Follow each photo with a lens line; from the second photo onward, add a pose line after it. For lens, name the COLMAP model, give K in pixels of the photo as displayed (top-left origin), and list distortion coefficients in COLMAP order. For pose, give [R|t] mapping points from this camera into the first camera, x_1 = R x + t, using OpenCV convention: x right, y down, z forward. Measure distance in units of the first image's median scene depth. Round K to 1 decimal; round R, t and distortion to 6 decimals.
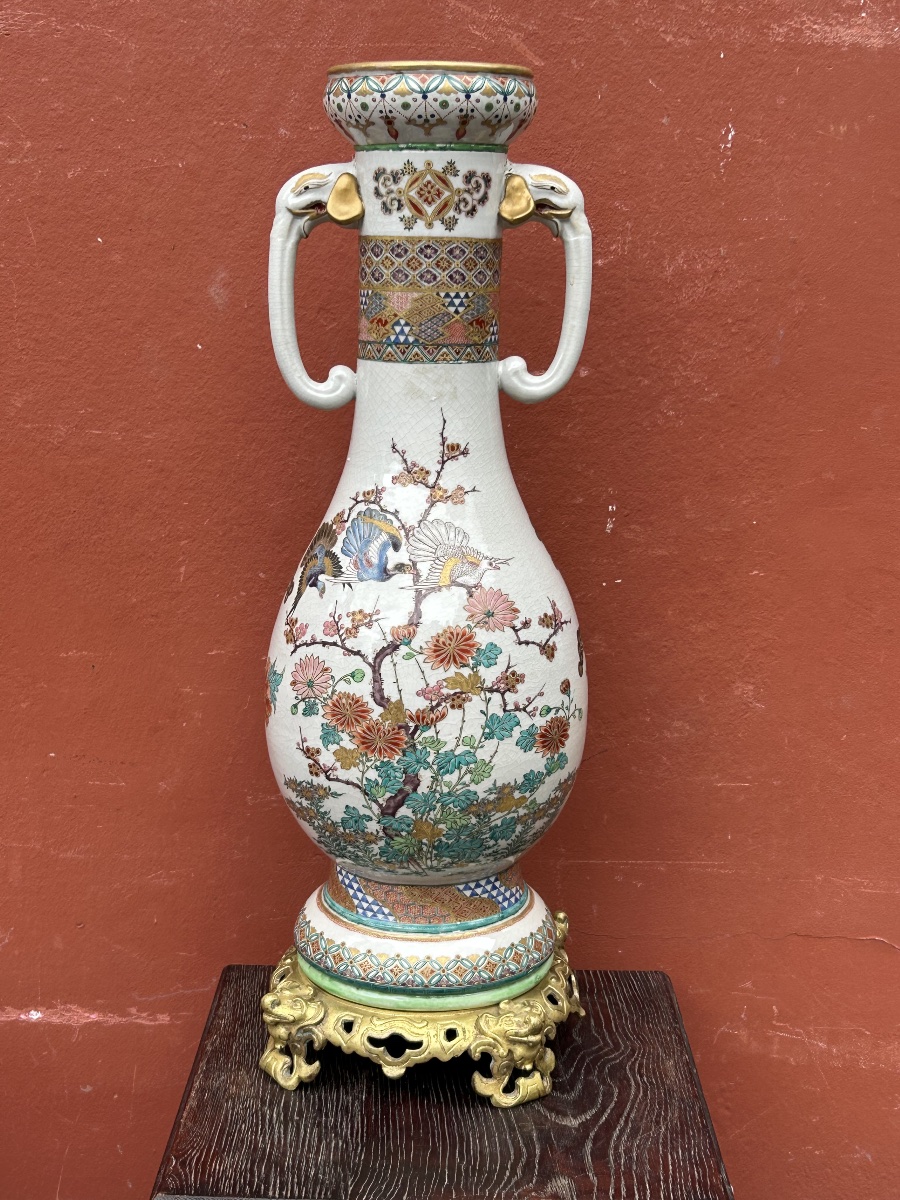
lens RADIAL K [[1760.7, 0, 469.3], [0, 1760.7, 622.5], [0, 0, 1]] dist [0.076545, 0.000000]
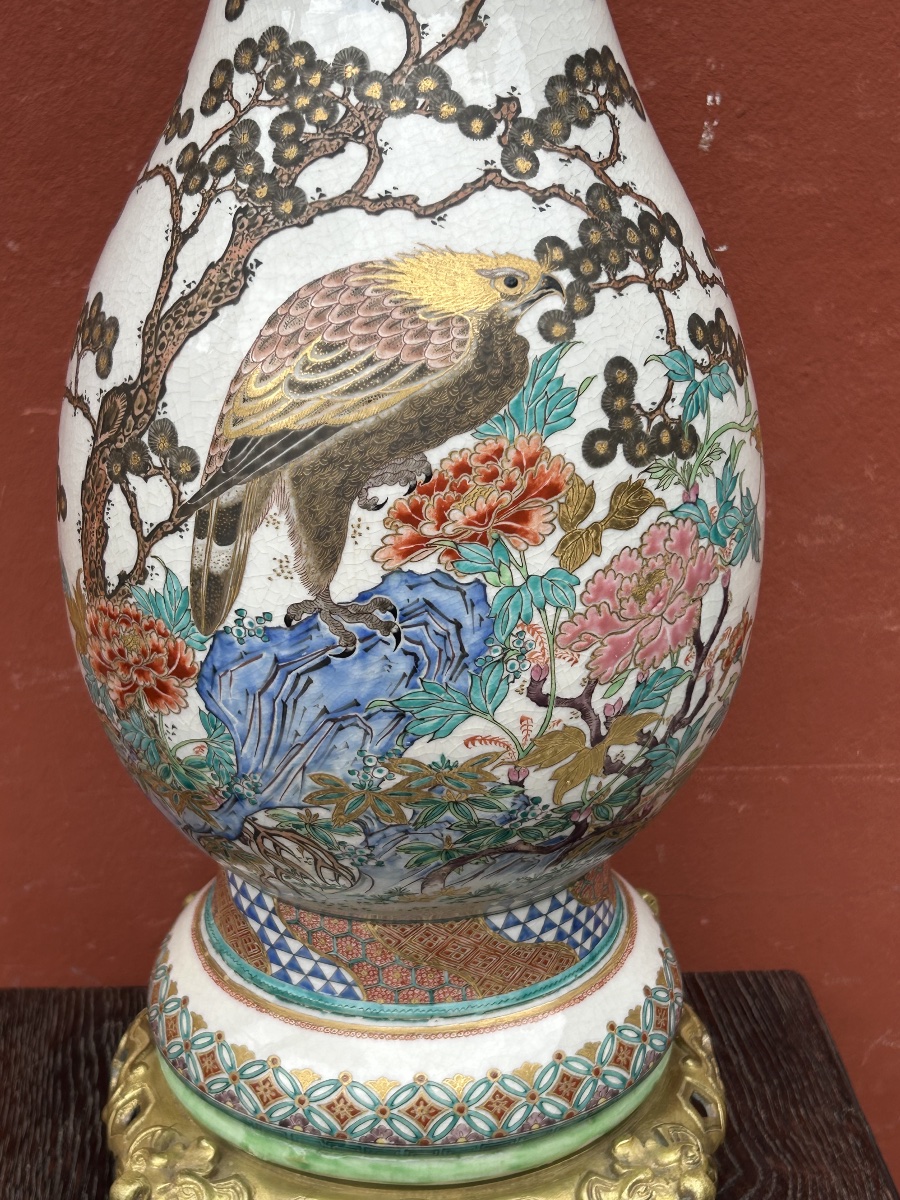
lens RADIAL K [[1952.0, 0, 457.3], [0, 1952.0, 625.8], [0, 0, 1]] dist [0.107686, 0.000000]
pose [[0.995356, -0.035202, 0.089591, -0.056729], [0.019563, 0.985285, 0.169798, -0.017133], [-0.094249, -0.167257, 0.981398, 0.520954]]
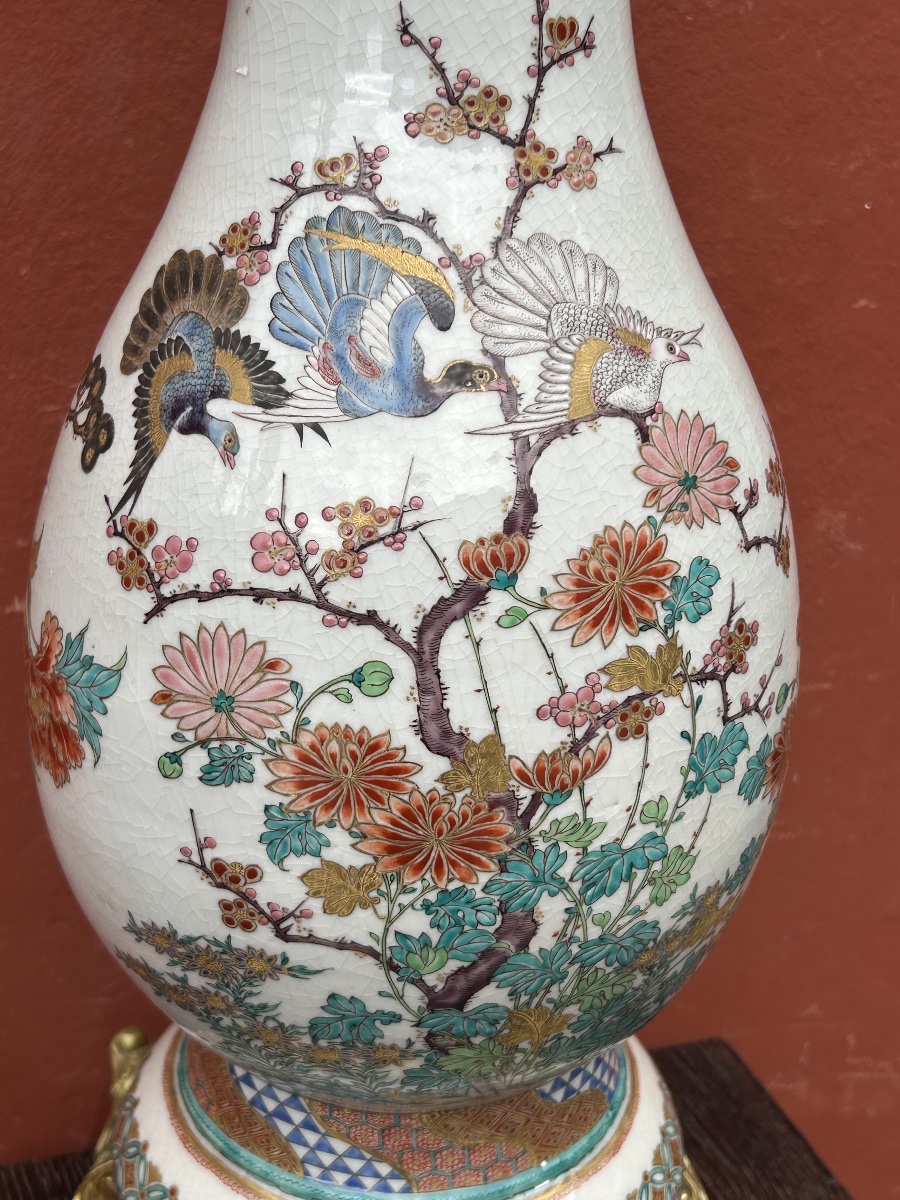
lens RADIAL K [[1724.1, 0, 422.5], [0, 1724.1, 603.4], [0, 0, 1]] dist [0.124354, 0.000000]
pose [[0.950934, -0.100770, 0.292522, -0.153715], [0.048966, 0.982574, 0.179305, -0.048389], [-0.305493, -0.156184, 0.939298, 0.647310]]
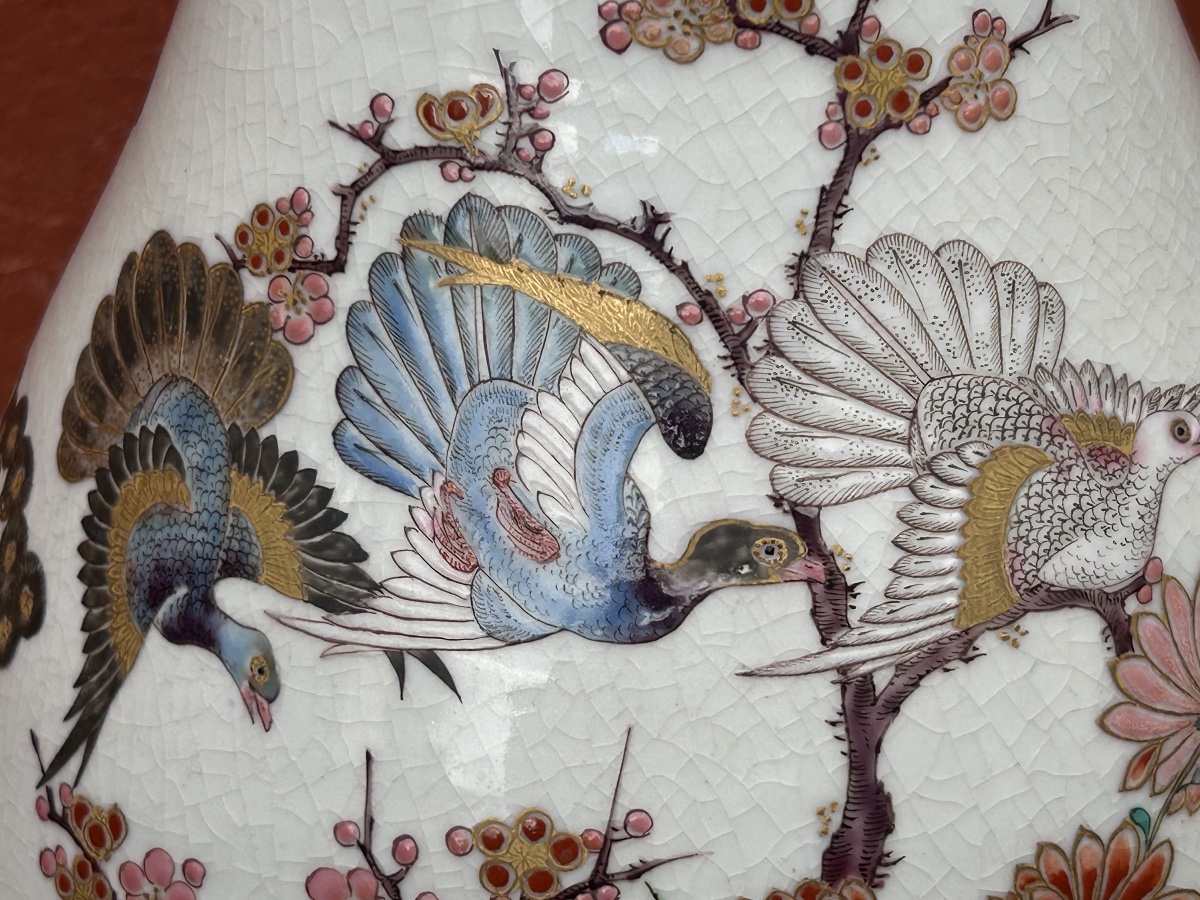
lens RADIAL K [[2933.3, 0, 567.4], [0, 2933.3, 451.0], [0, 0, 1]] dist [0.186359, 0.000000]
pose [[0.969451, -0.149819, 0.194214, -0.107948], [0.088701, 0.952334, 0.291878, -0.124970], [-0.228686, -0.265734, 0.936530, 0.720621]]
